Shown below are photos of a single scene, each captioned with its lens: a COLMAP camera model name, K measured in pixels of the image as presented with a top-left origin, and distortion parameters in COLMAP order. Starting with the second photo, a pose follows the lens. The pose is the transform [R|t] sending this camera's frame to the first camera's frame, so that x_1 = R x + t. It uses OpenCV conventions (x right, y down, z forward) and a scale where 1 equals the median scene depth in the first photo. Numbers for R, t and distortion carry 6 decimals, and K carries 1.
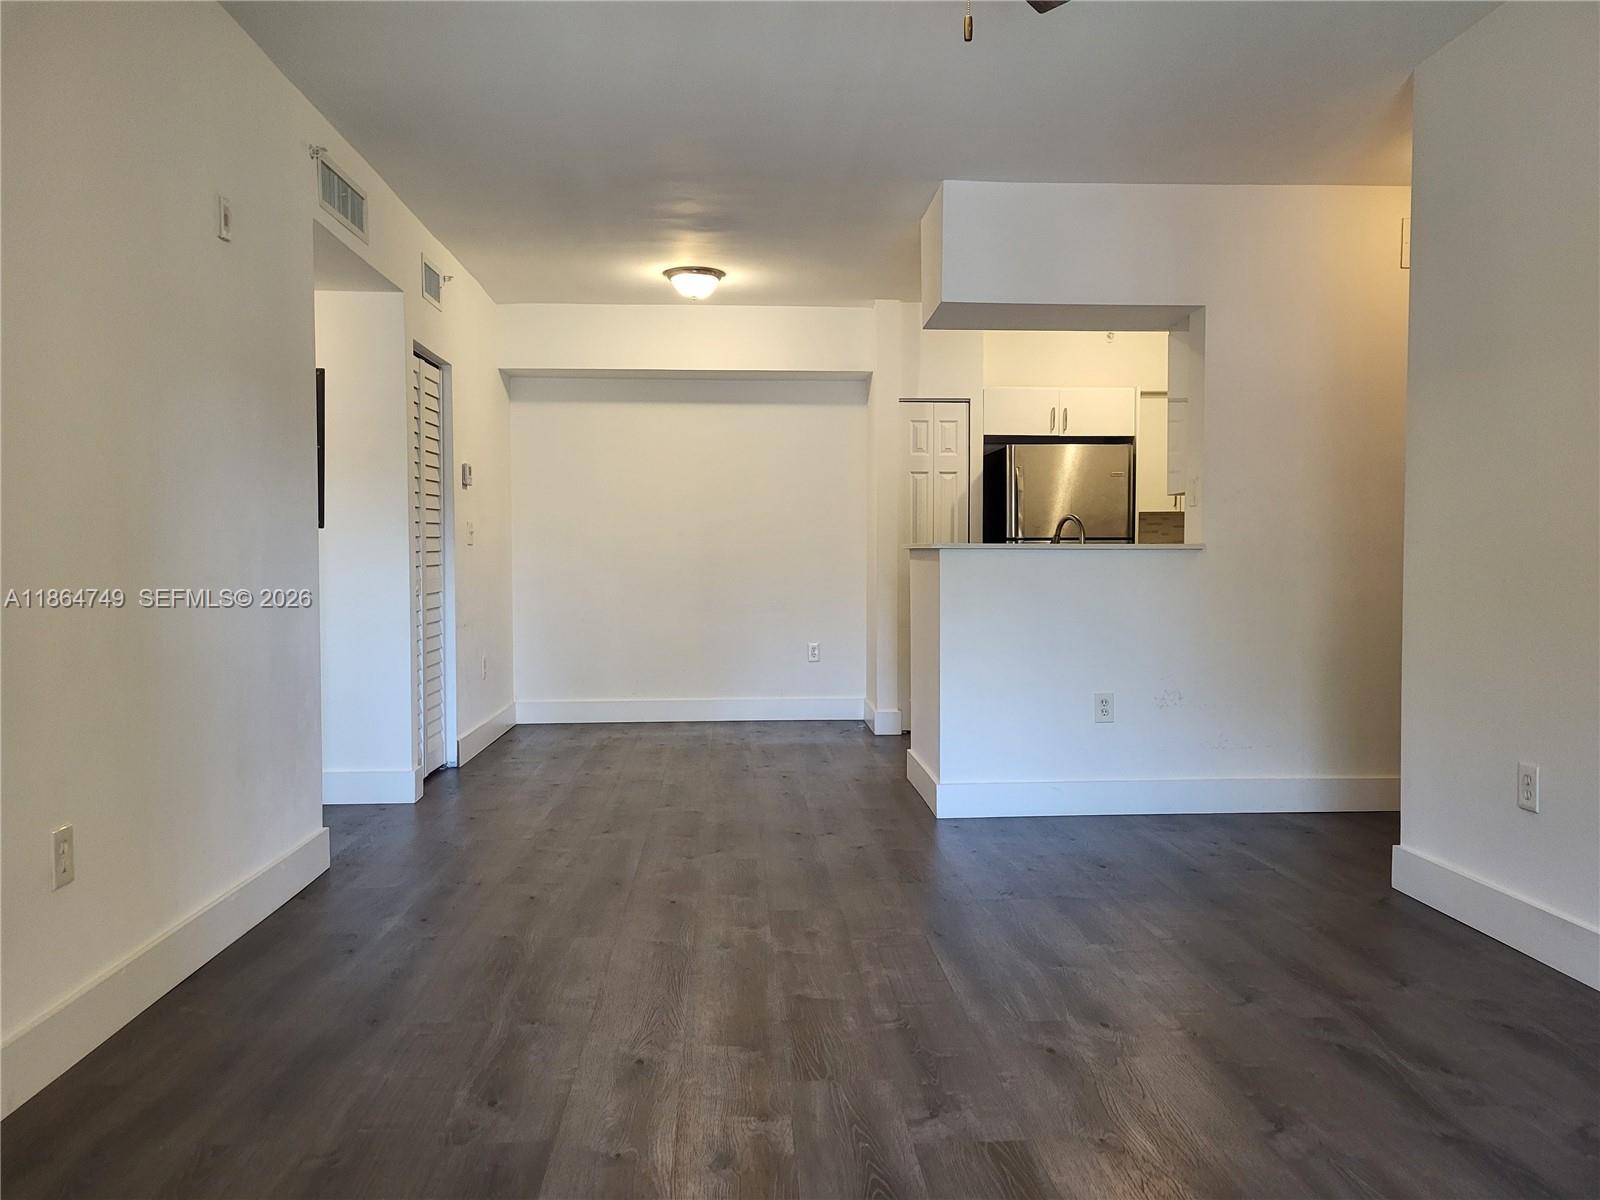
lens RADIAL K [[1222.5, 0, 818.7], [0, 1222.5, 611.6], [0, 0, 1]] dist [0.050663, -0.013184]
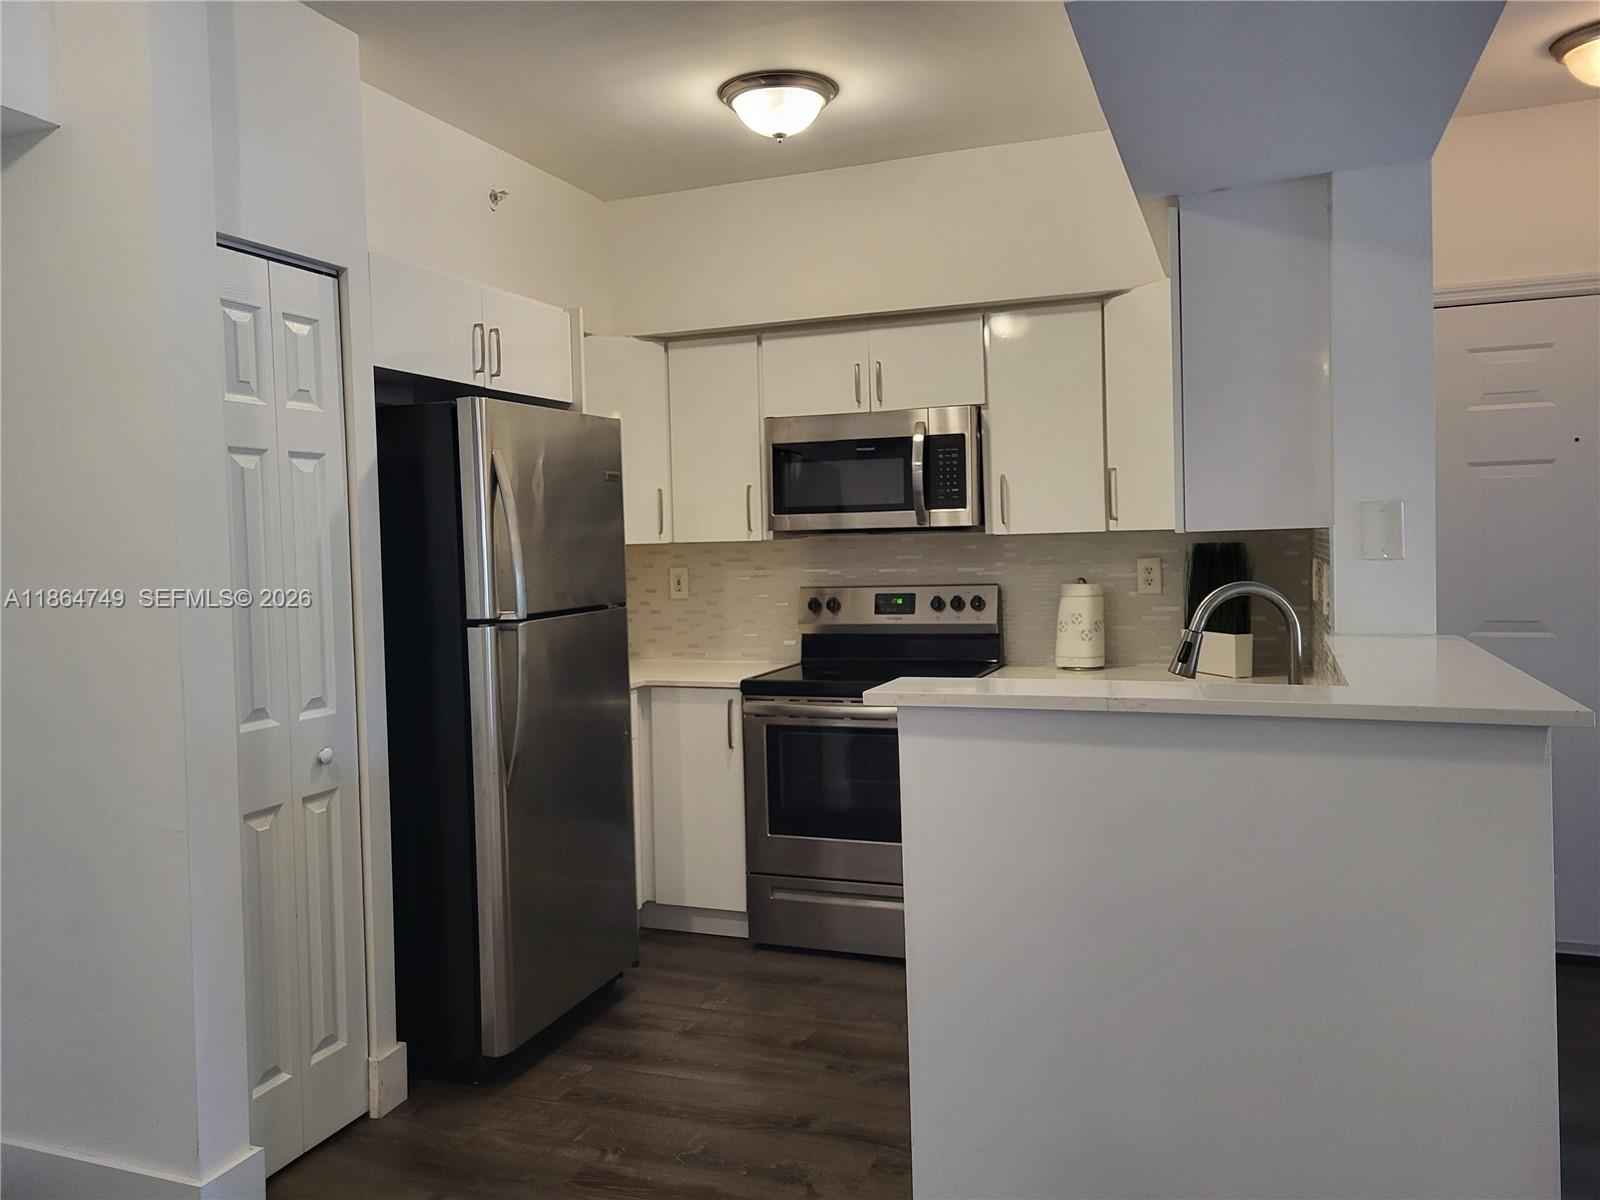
lens RADIAL K [[1219.6, 0, 788.4], [0, 1219.6, 578.9], [0, 0, 1]] dist [0.041871, -0.004542]
pose [[0.422069, -0.041216, 0.905626, -0.244291], [0.067002, 0.997652, 0.014178, -0.098950], [-0.904084, 0.054695, 0.423839, 0.988980]]
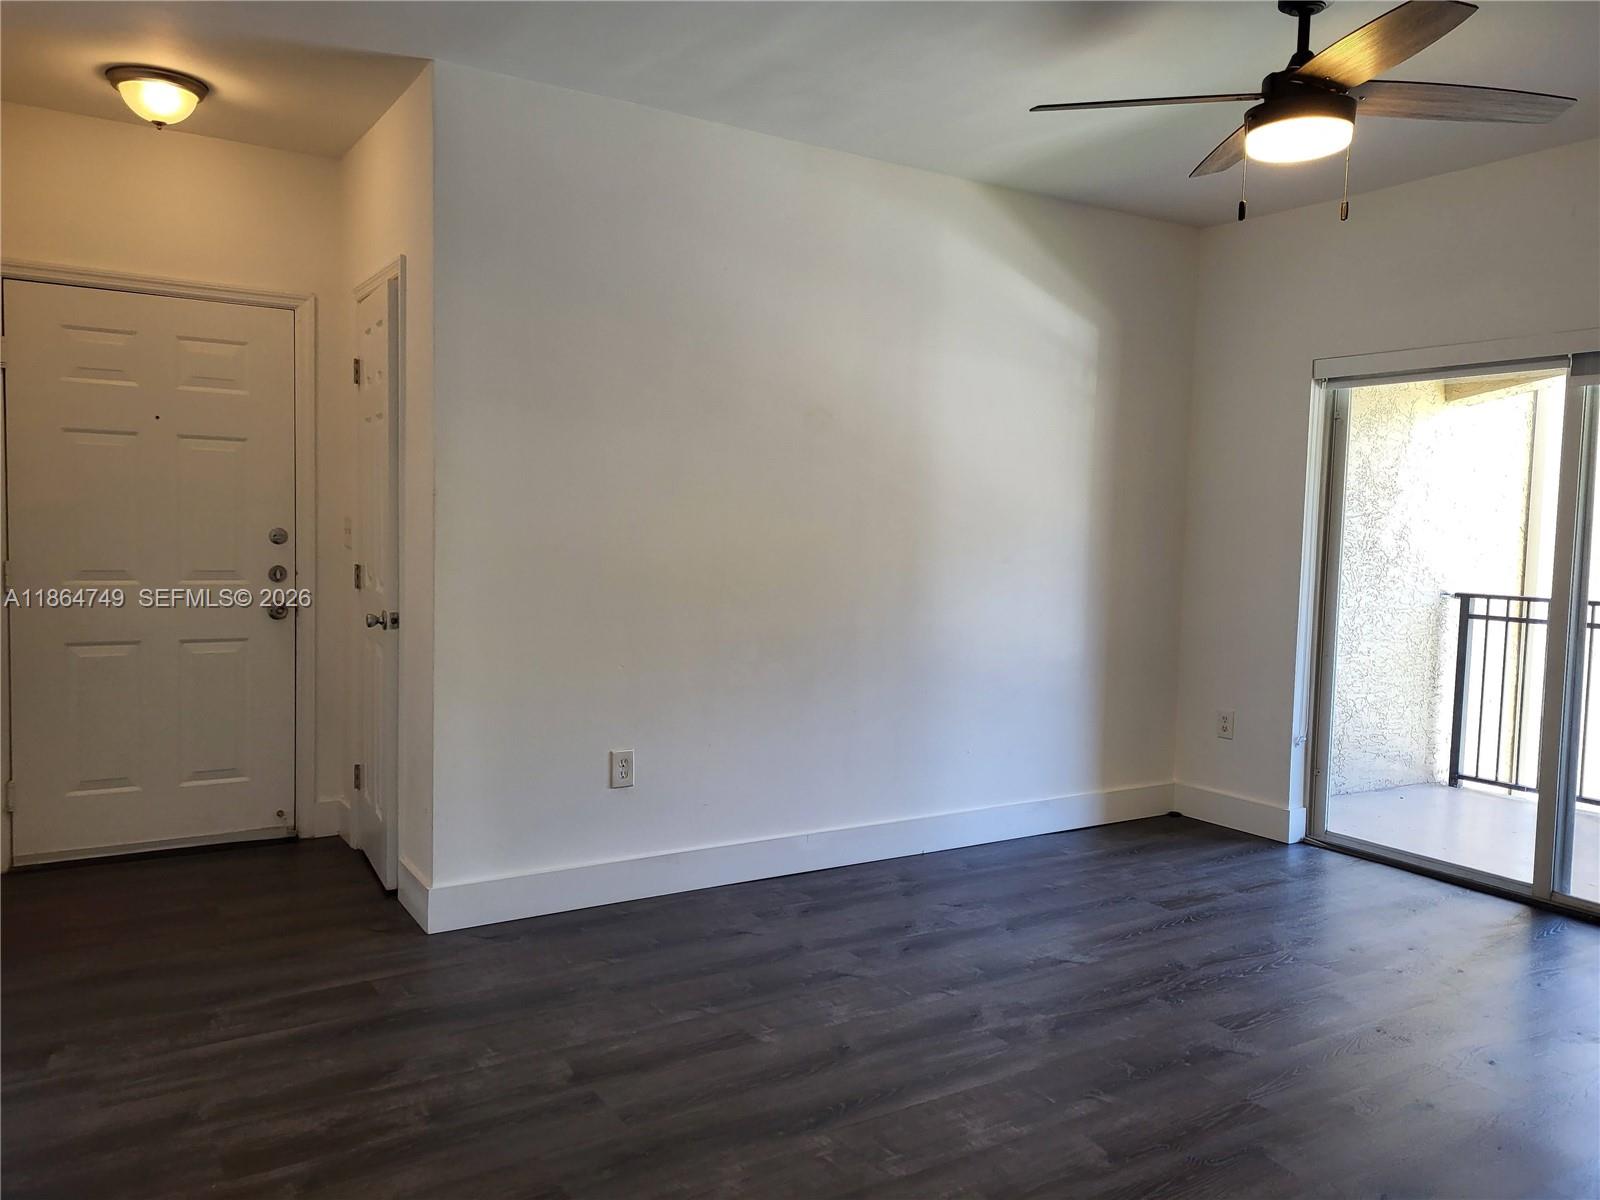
lens RADIAL K [[1201.7, 0, 802.7], [0, 1201.7, 592.3], [0, 0, 1]] dist [0.062353, -0.051159]
pose [[-0.475917, -0.067926, 0.876863, -0.352662], [0.013866, 0.996310, 0.084704, -0.084295], [-0.879381, 0.052470, -0.473219, 0.889086]]
